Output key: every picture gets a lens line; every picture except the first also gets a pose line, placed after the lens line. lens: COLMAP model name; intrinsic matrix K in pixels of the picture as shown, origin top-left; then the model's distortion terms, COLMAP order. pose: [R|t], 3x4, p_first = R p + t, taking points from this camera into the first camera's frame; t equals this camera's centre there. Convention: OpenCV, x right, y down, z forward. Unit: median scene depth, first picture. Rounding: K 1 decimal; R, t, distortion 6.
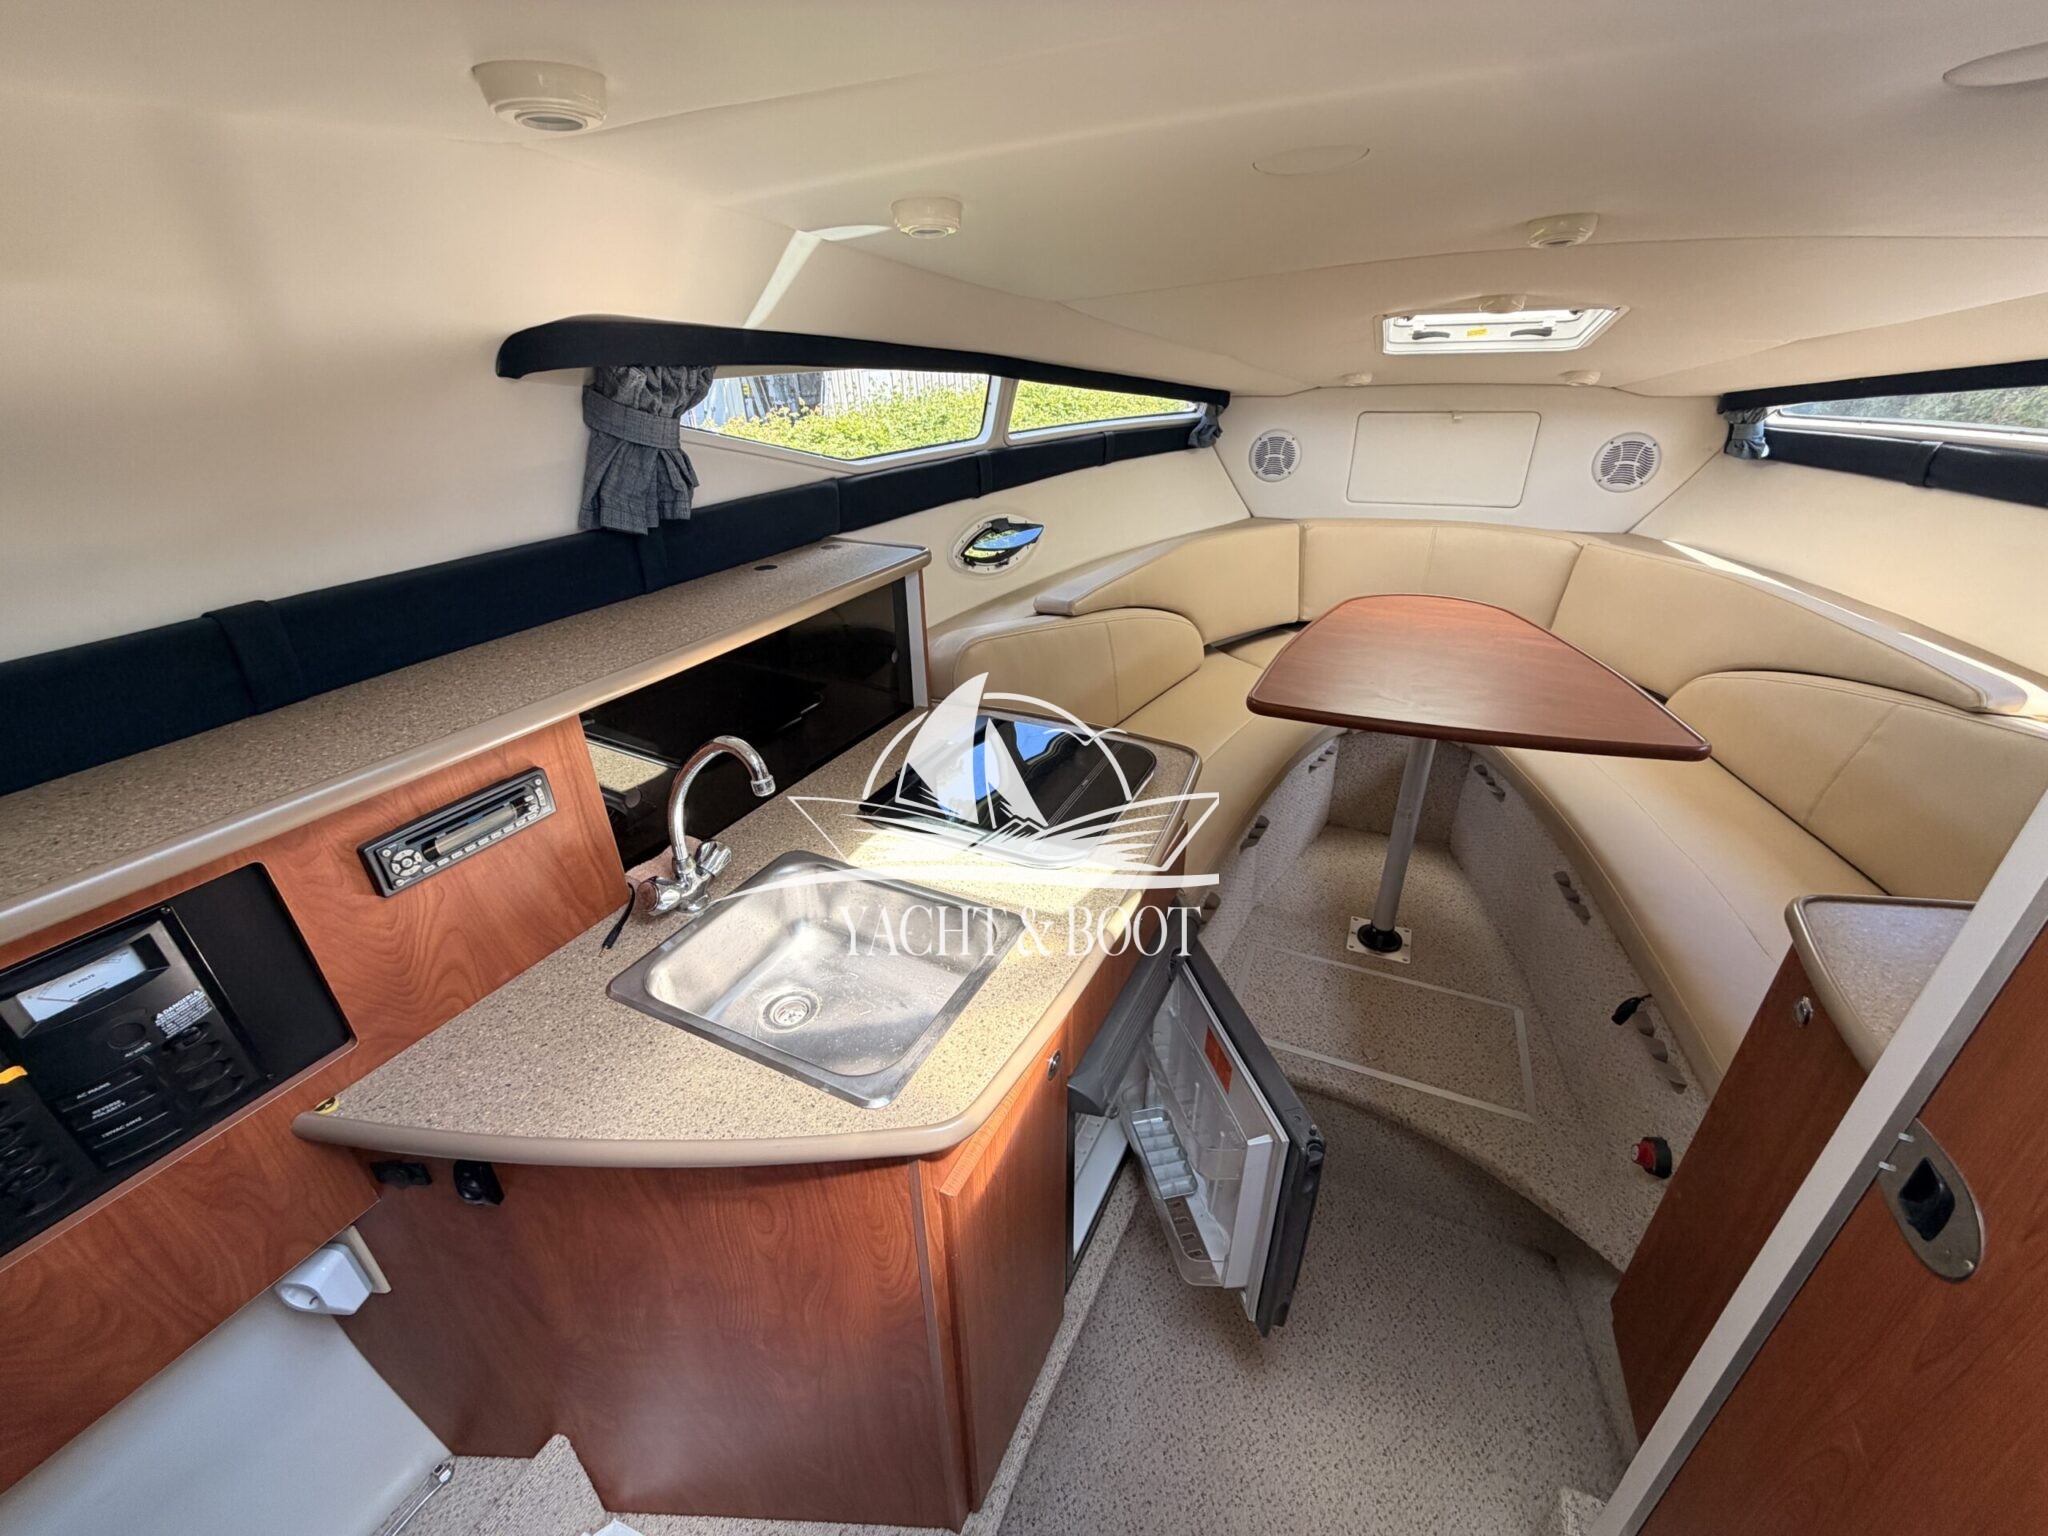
lens RADIAL K [[816.0, 0, 1017.1], [0, 816.0, 768.9], [0, 0, 1]] dist [-0.001027, 0.000193]
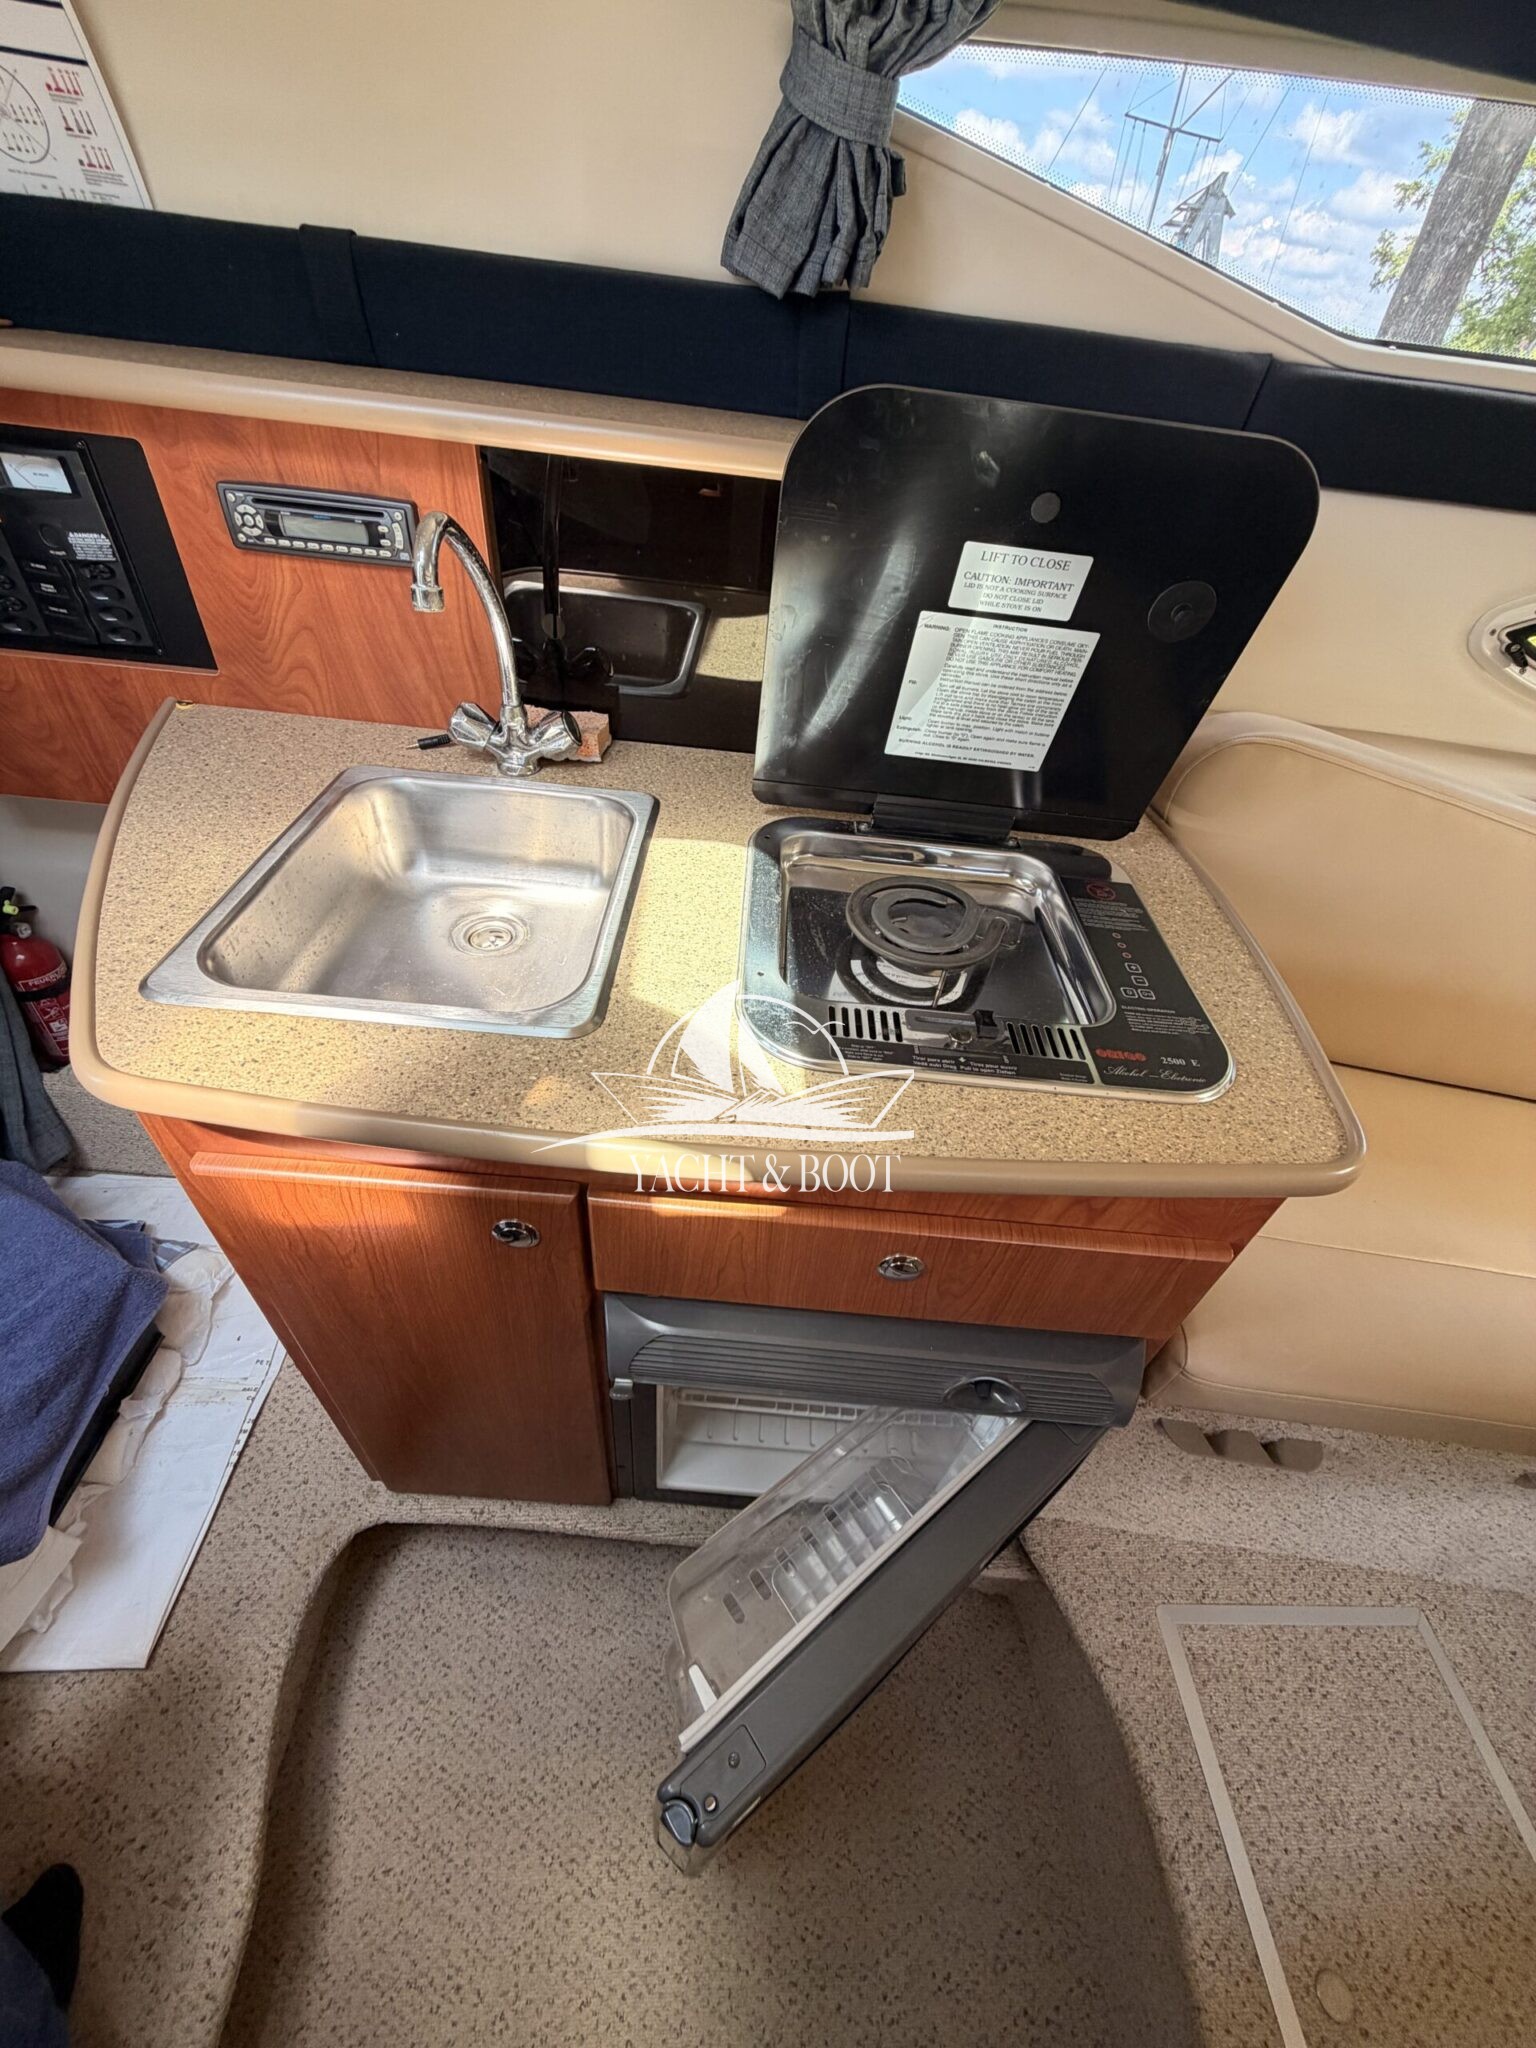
lens RADIAL K [[816.0, 0, 768.2], [0, 816.0, 1018.3], [0, 0, 1]] dist [-0.001027, 0.000193]
pose [[0.419290, 0.644197, -0.639693, 0.325493], [-0.502192, 0.751579, 0.427706, -0.102311], [0.756306, 0.141916, 0.638640, 0.546880]]
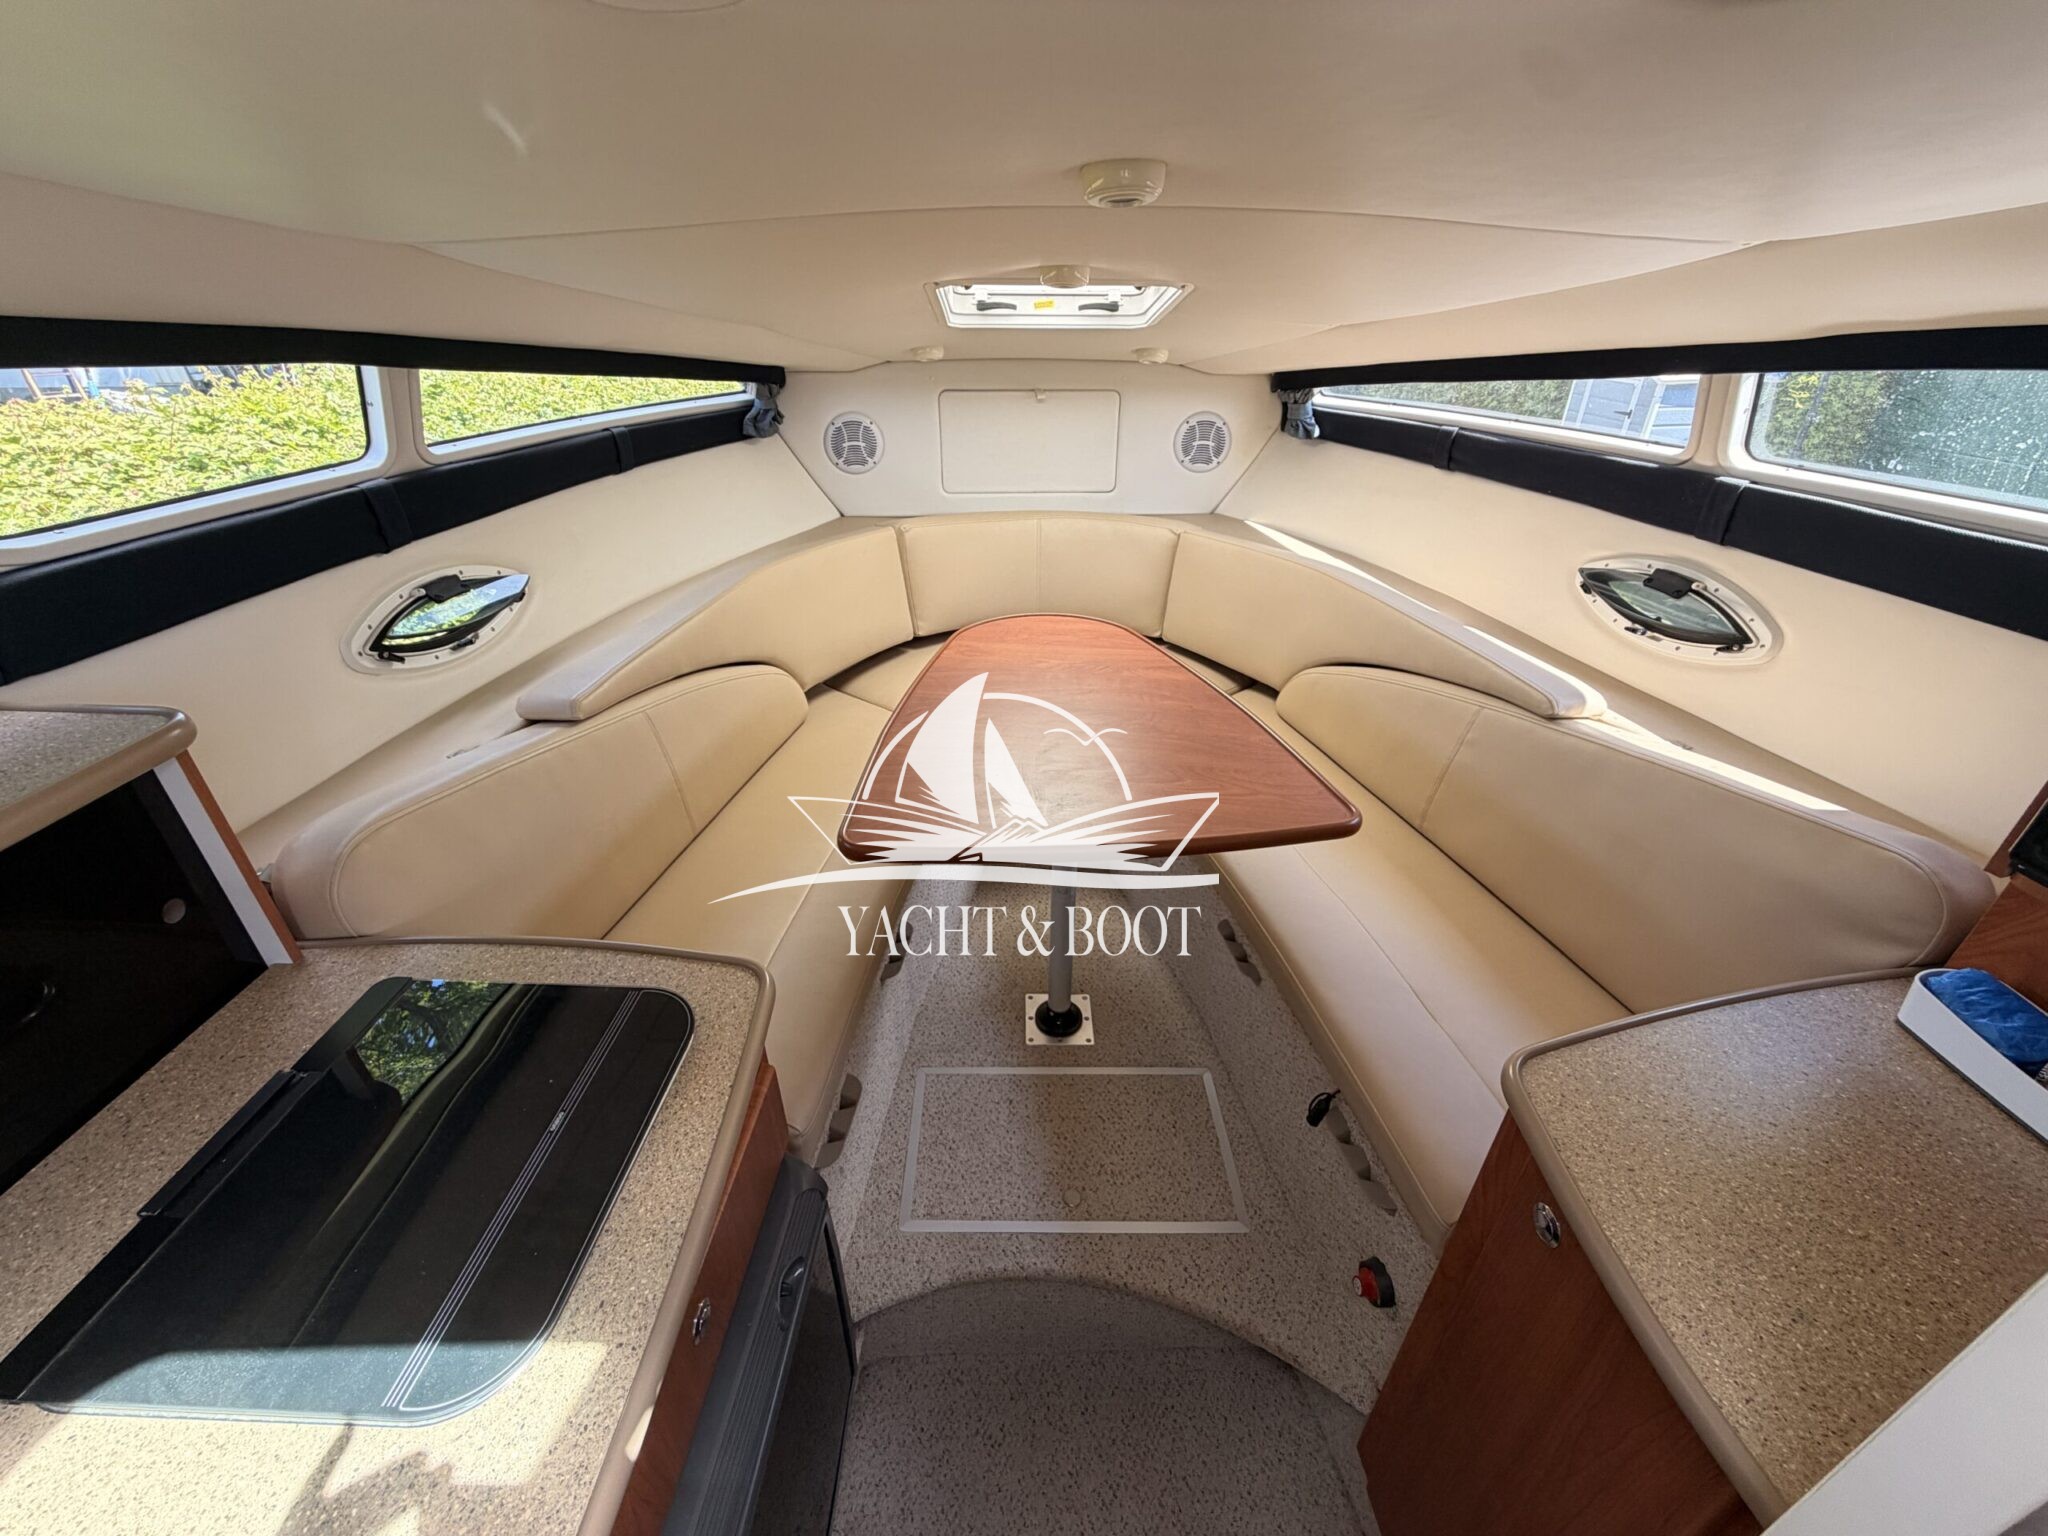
lens RADIAL K [[816.0, 0, 1017.1], [0, 816.0, 768.9], [0, 0, 1]] dist [-0.001027, 0.000193]
pose [[0.908166, -0.186673, 0.374682, 0.198991], [0.167570, 0.982338, 0.083255, -0.210221], [-0.383606, -0.012824, 0.923408, 0.335898]]
